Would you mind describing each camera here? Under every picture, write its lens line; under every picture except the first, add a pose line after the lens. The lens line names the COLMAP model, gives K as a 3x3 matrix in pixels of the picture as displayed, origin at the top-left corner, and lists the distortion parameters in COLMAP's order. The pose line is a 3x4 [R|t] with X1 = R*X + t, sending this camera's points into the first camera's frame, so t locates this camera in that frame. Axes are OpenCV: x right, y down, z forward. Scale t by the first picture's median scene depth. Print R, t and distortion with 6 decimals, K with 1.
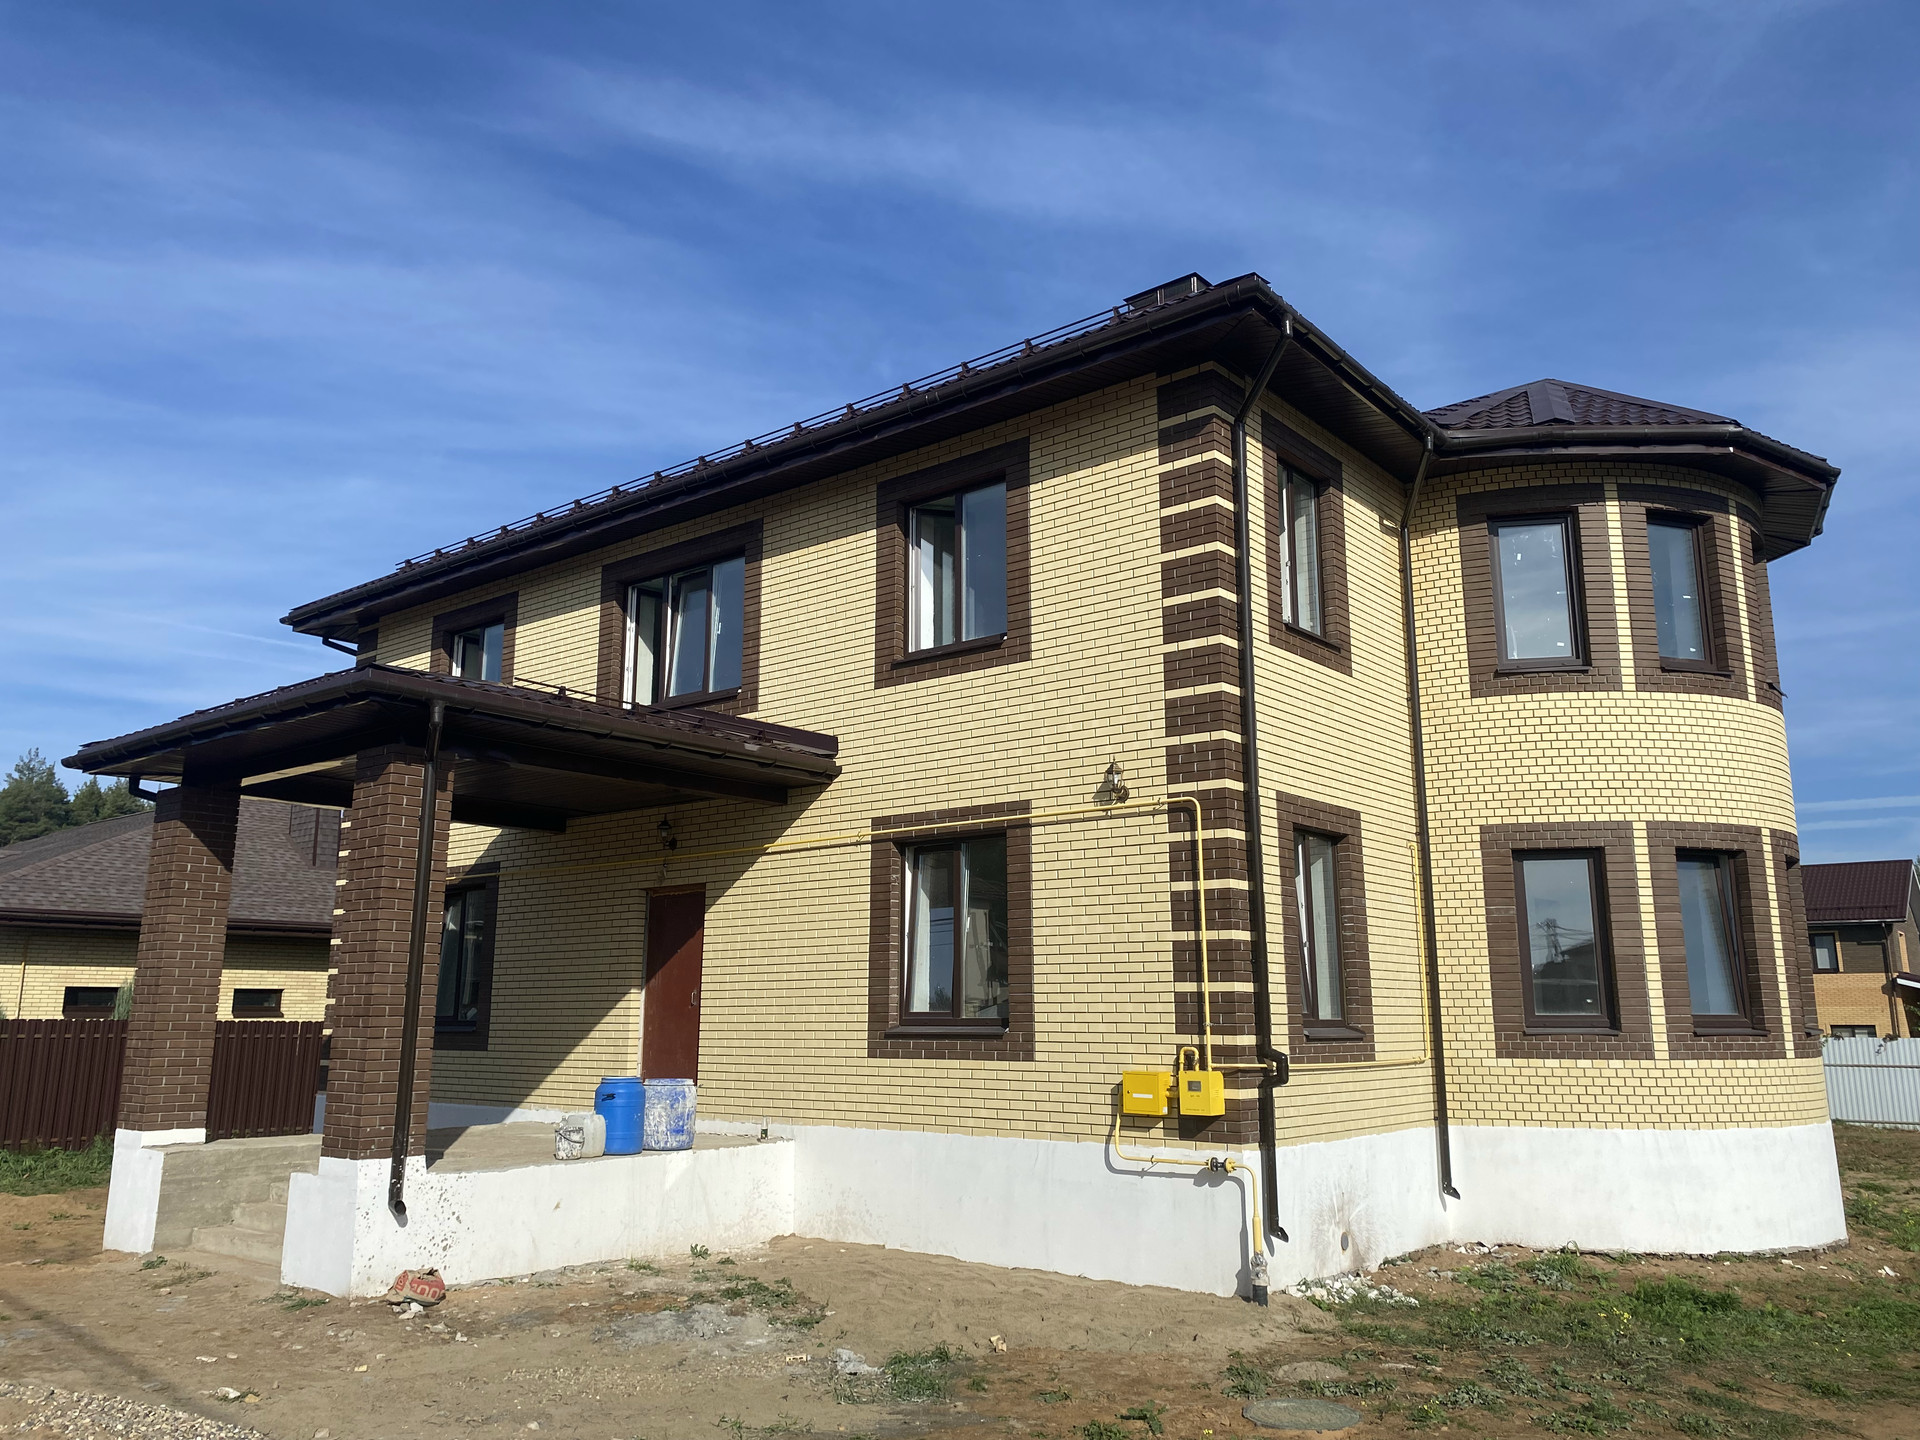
lens RADIAL K [[1434.4, 0, 1034.1], [0, 1434.4, 716.8], [0, 0, 1]] dist [0.099208, -0.158529]
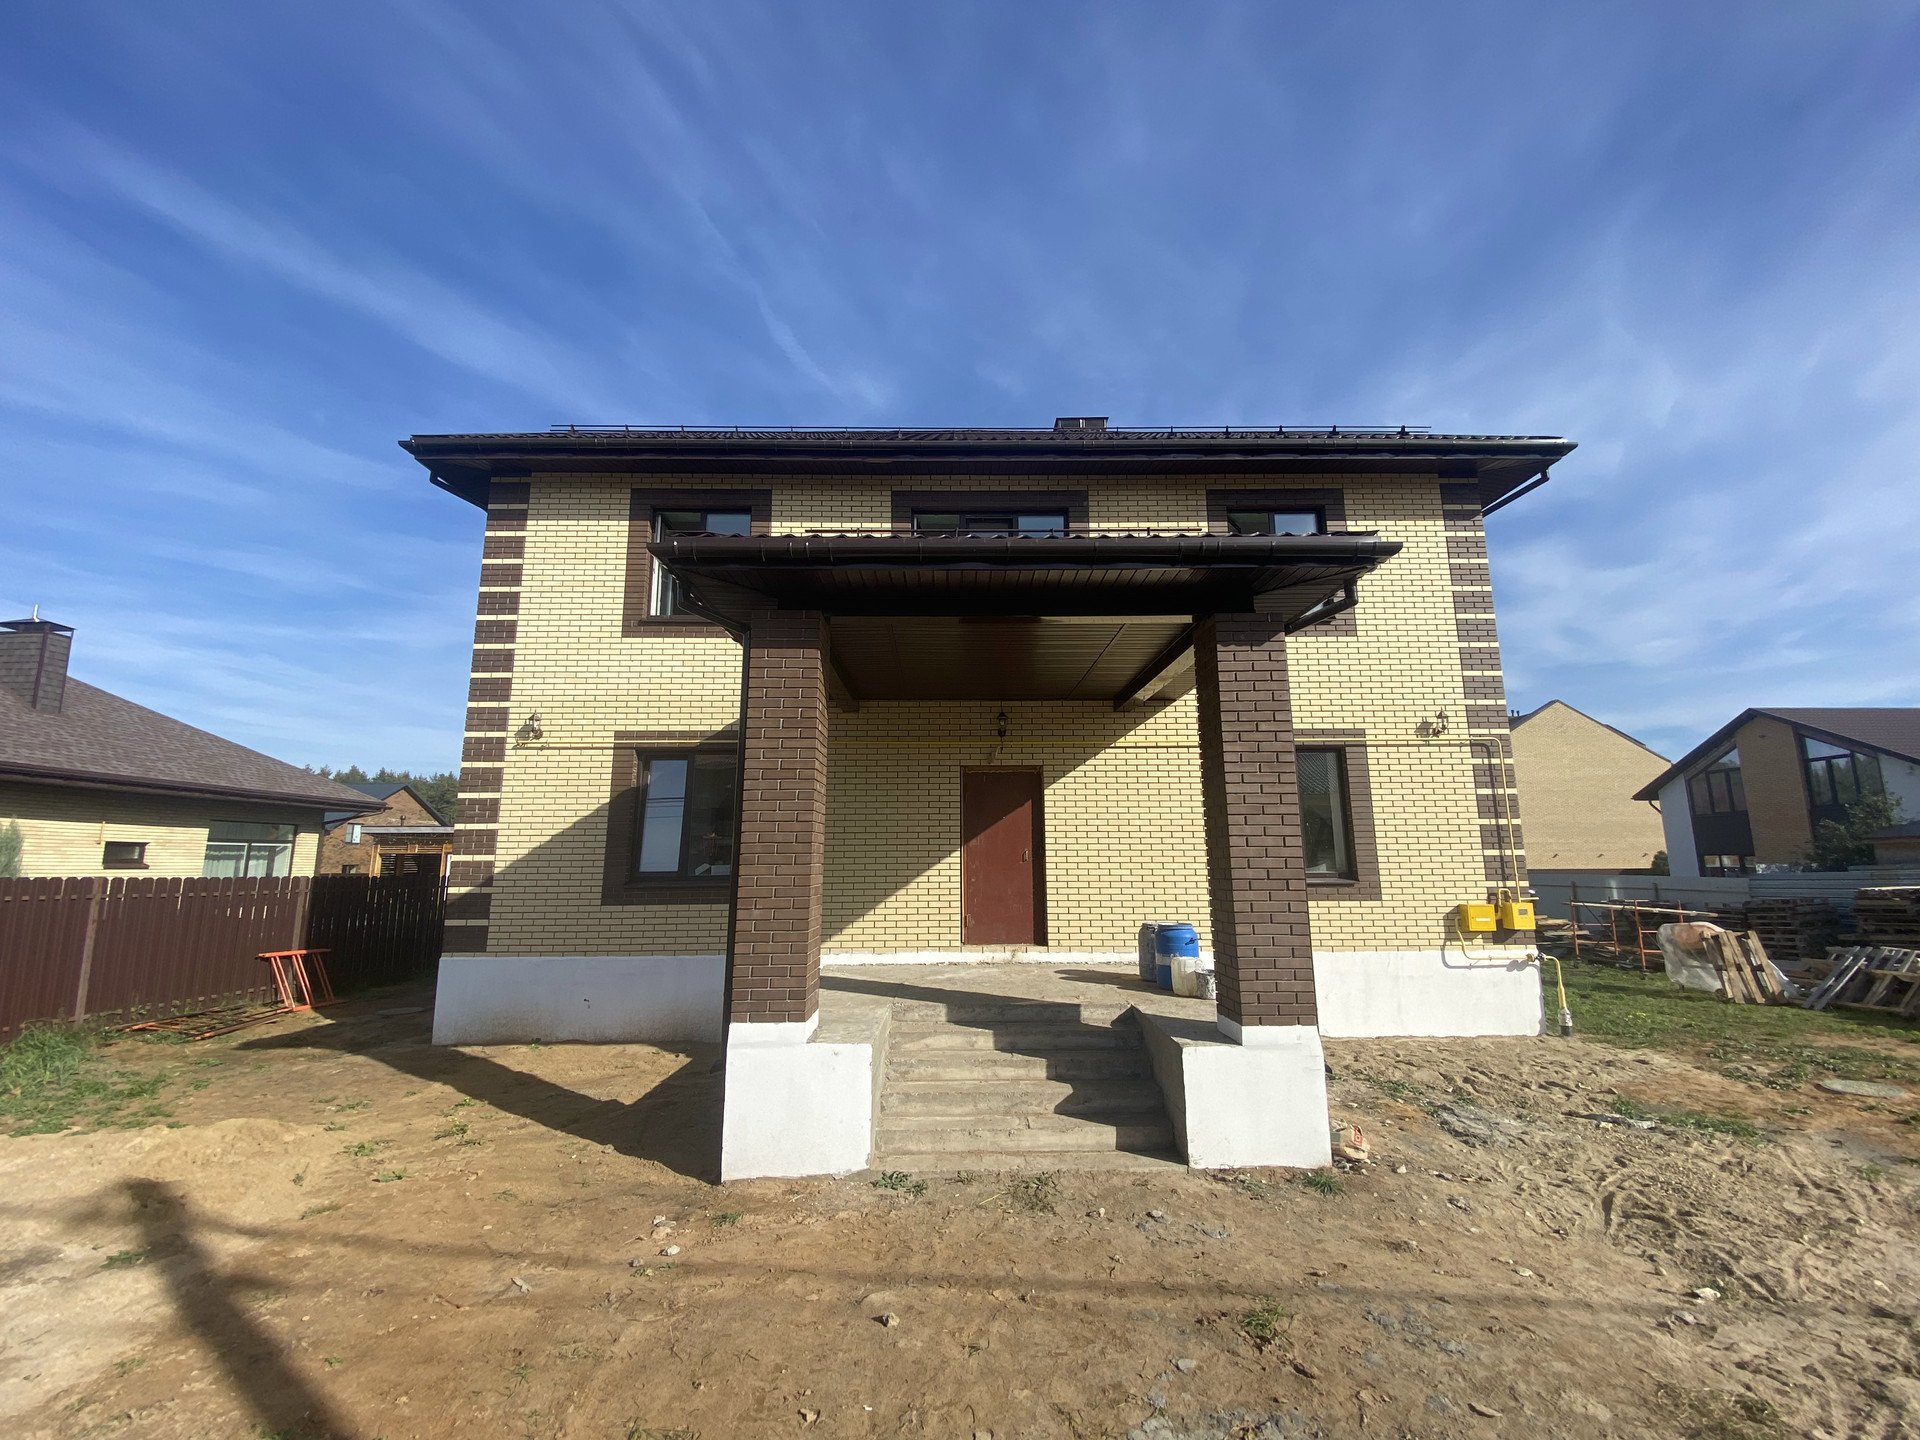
lens RADIAL K [[769.6, 0, 962.4], [0, 769.6, 745.2], [0, 0, 1]] dist [-0.002635, -0.000336]
pose [[0.784697, 0.099478, 0.611846, -0.715089], [-0.122119, 0.992504, -0.004748, 0.113102], [-0.607732, -0.070992, 0.790963, 0.537419]]
